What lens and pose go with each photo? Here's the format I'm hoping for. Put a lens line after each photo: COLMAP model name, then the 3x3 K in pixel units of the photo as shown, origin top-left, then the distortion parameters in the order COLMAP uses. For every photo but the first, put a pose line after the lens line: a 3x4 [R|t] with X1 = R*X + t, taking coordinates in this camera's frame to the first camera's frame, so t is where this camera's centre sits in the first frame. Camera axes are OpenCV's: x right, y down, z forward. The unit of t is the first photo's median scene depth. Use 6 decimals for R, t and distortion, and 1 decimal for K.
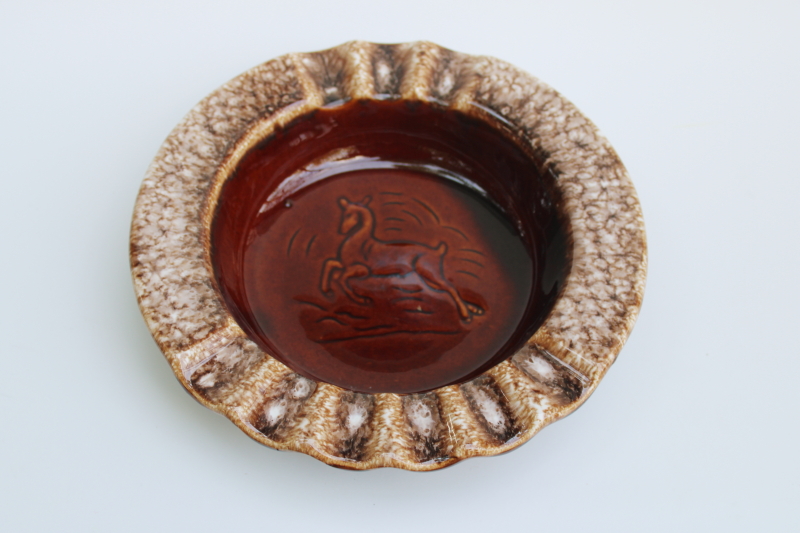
lens RADIAL K [[1281.5, 0, 398.2], [0, 1281.5, 267.6], [0, 0, 1]] dist [-0.117063, 0.000000]
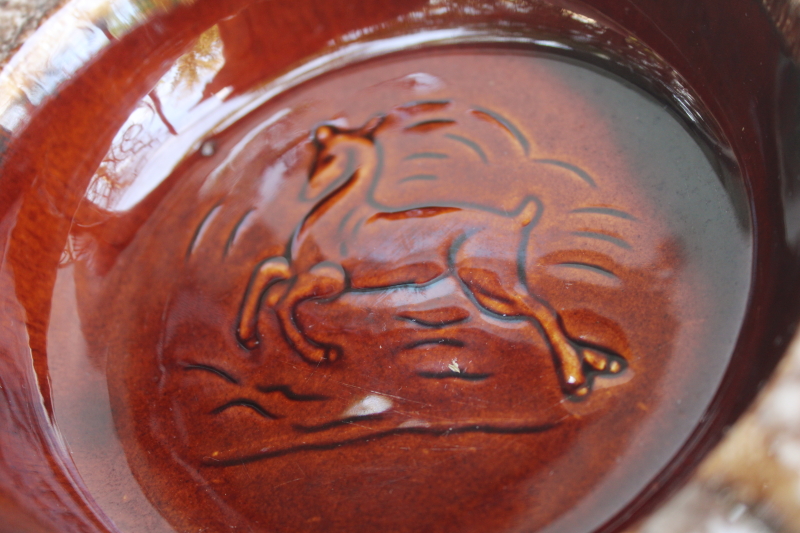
lens RADIAL K [[1163.6, 0, 420.3], [0, 1163.6, 231.5], [0, 0, 1]] dist [-0.078354, 0.000000]
pose [[0.948691, -0.085962, -0.304296, 0.117649], [0.072491, 0.995834, -0.055315, 0.009622], [0.307783, 0.030418, 0.950970, 0.658857]]
